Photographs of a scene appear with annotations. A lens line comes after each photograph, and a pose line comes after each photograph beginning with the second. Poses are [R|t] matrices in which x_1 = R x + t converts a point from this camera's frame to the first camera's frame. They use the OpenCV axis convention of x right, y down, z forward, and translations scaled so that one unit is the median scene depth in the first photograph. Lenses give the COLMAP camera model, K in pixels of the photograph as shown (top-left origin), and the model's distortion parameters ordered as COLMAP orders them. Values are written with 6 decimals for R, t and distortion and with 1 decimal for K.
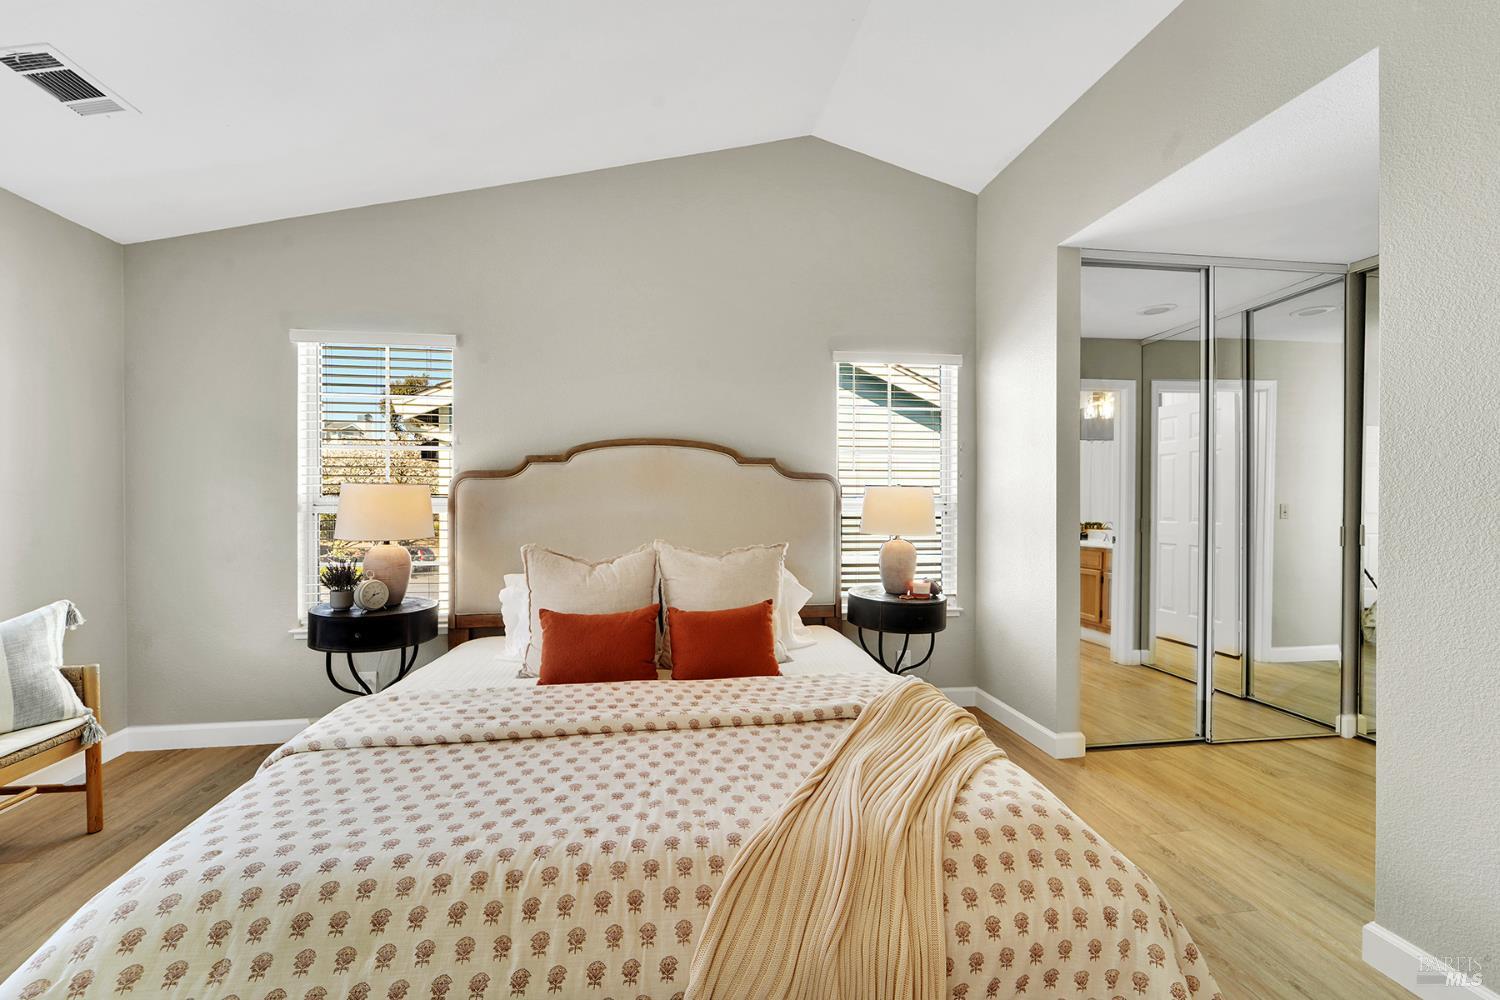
lens RADIAL K [[599.9, 0, 756.2], [0, 599.9, 497.1], [0, 0, 1]] dist [0.000698, 0.000019]
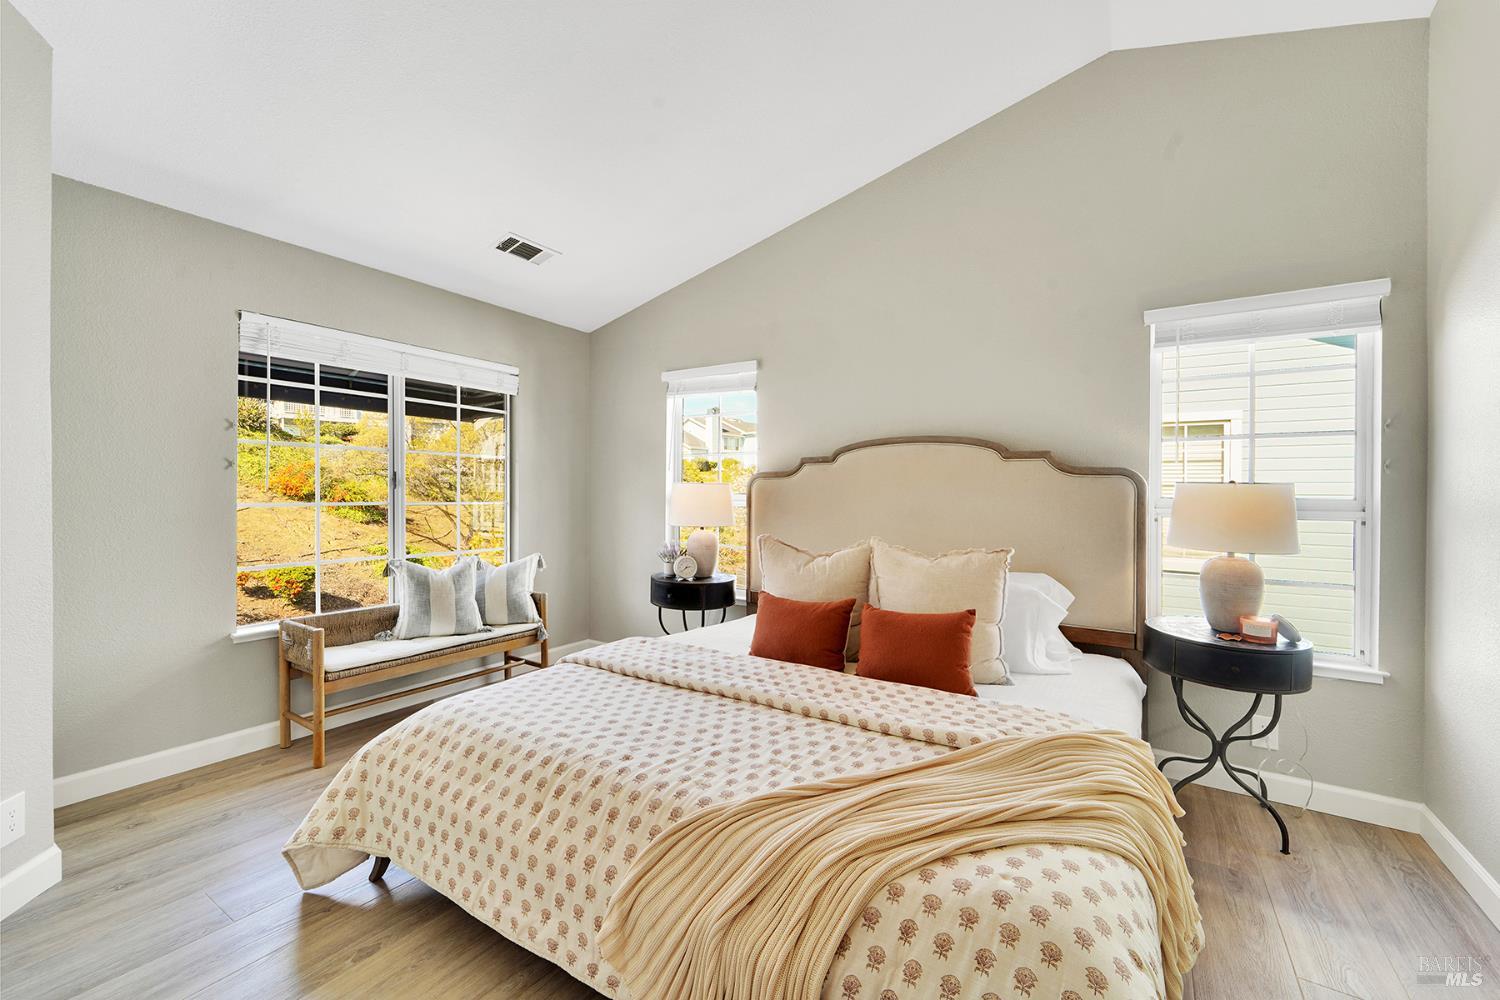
lens RADIAL K [[599.9, 0, 756.2], [0, 599.9, 497.1], [0, 0, 1]] dist [0.000698, 0.000019]
pose [[0.756831, 0.009140, -0.653547, 0.457085], [-0.008056, 0.999957, 0.004655, 0.000804], [0.653561, 0.001742, 0.756872, 0.135210]]
